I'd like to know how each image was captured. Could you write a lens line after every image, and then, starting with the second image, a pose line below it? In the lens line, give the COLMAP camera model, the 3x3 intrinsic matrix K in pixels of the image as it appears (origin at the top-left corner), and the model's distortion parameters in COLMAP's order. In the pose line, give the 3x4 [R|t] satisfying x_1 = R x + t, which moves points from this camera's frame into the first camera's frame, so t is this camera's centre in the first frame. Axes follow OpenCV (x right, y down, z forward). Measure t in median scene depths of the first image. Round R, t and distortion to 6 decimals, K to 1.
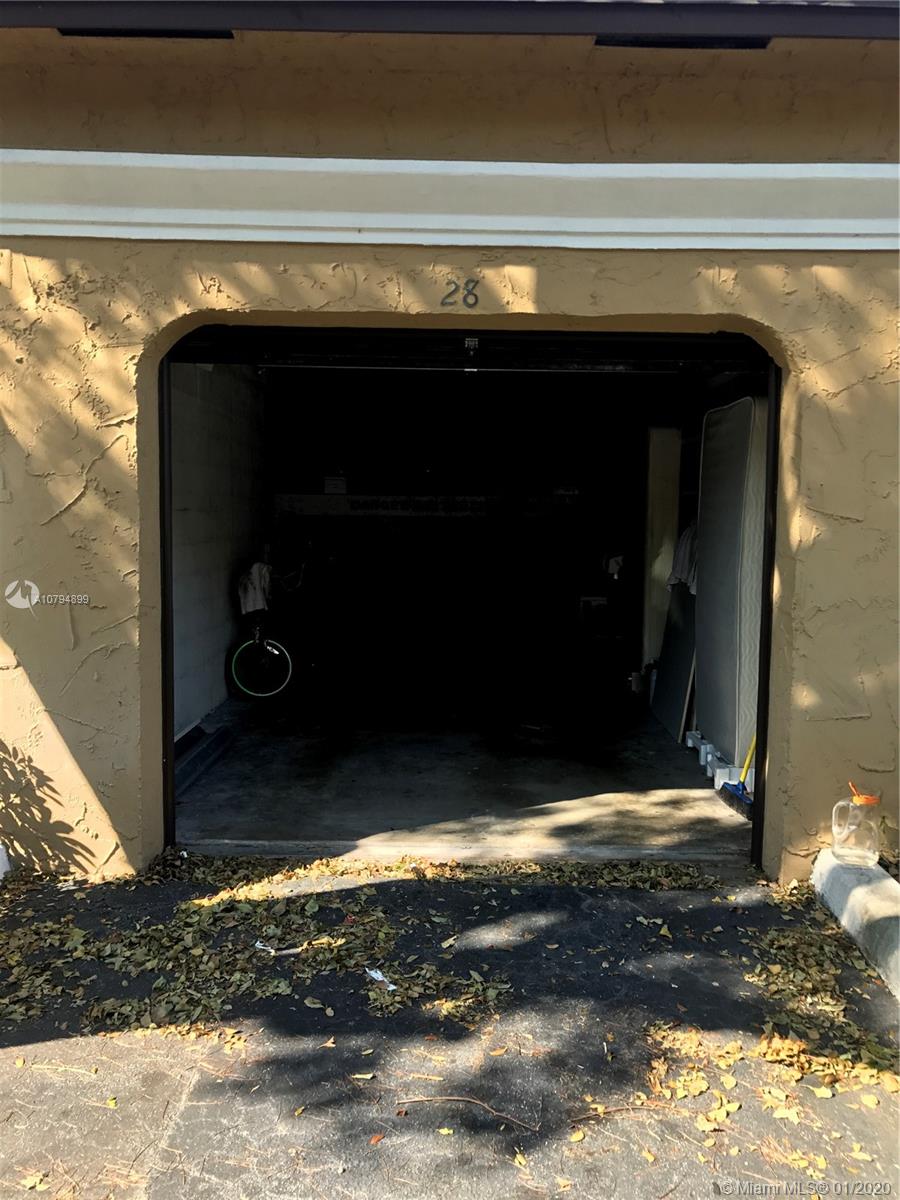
lens RADIAL K [[991.5, 0, 479.6], [0, 991.5, 603.3], [0, 0, 1]] dist [-0.006219, -0.004089]
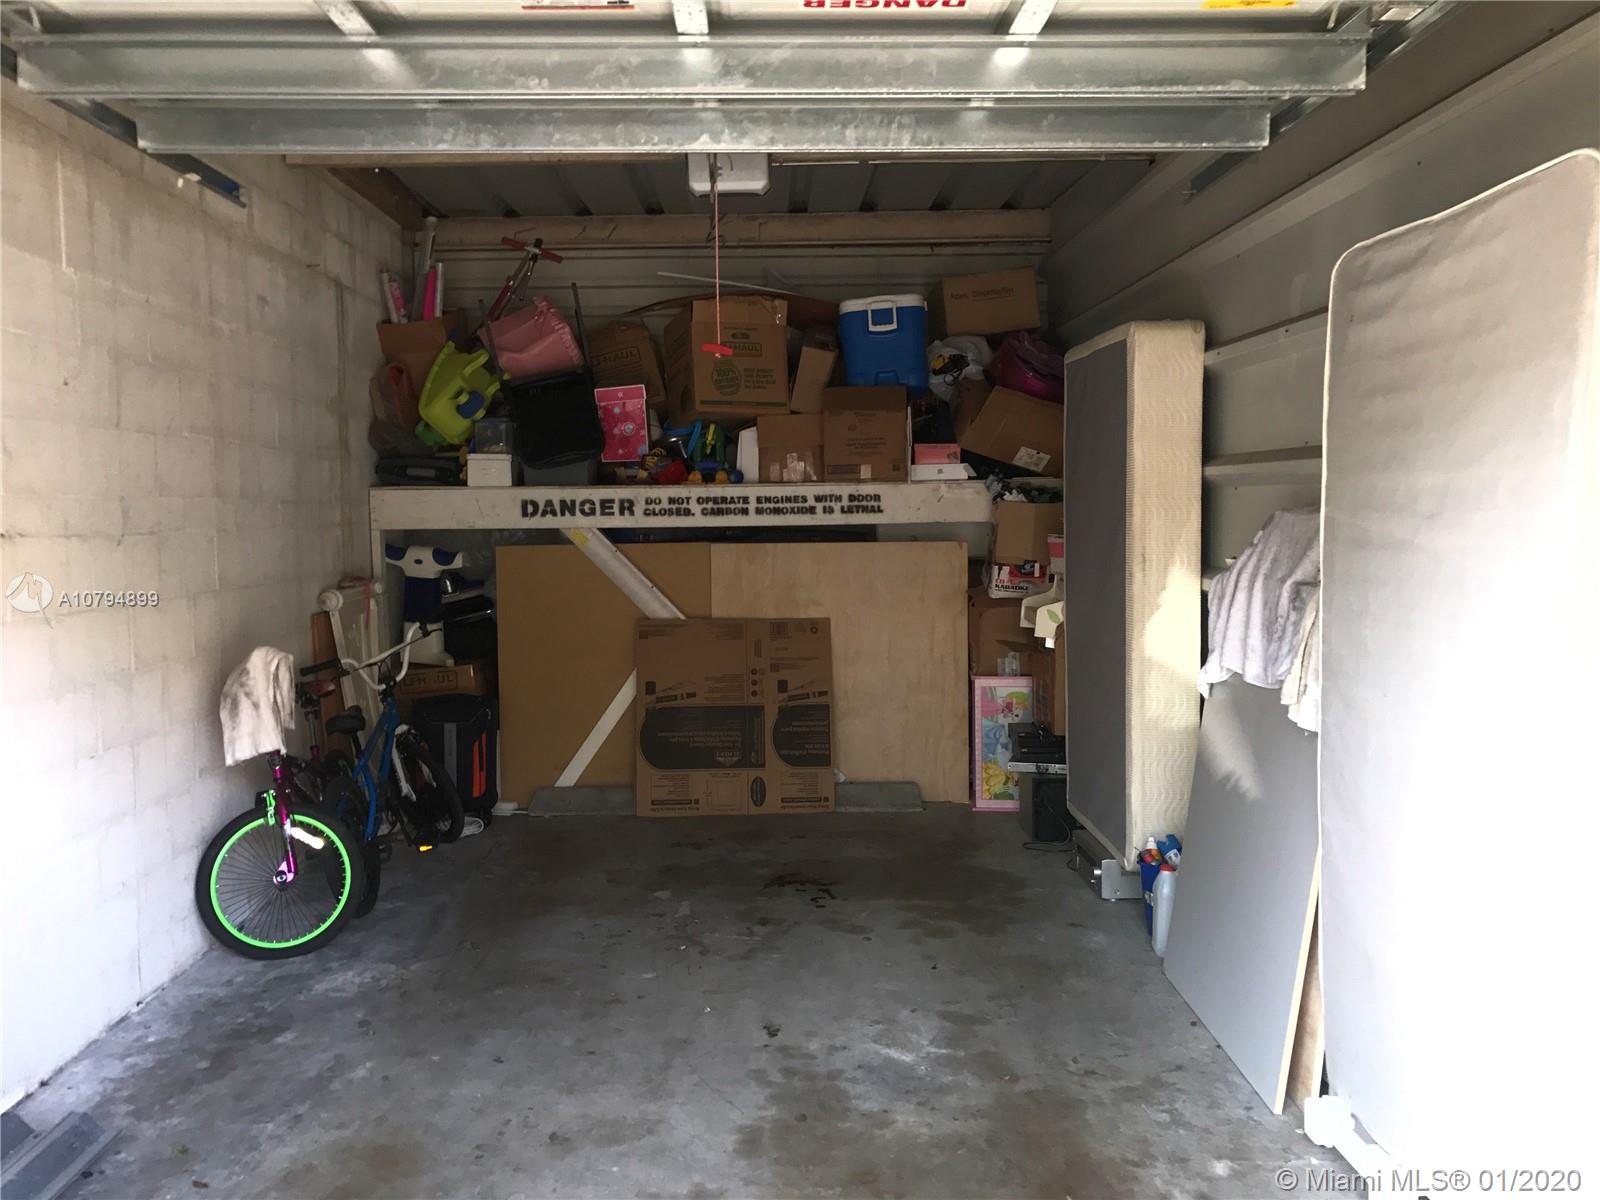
lens RADIAL K [[1322.0, 0, 800.0], [0, 1322.0, 600.0], [0, 0, 1]] dist [-0.006219, -0.004089]
pose [[0.999776, -0.021138, 0.000851, 0.028591], [0.021152, 0.999550, -0.021262, -0.079179], [-0.000401, 0.021275, 0.999774, 0.731480]]
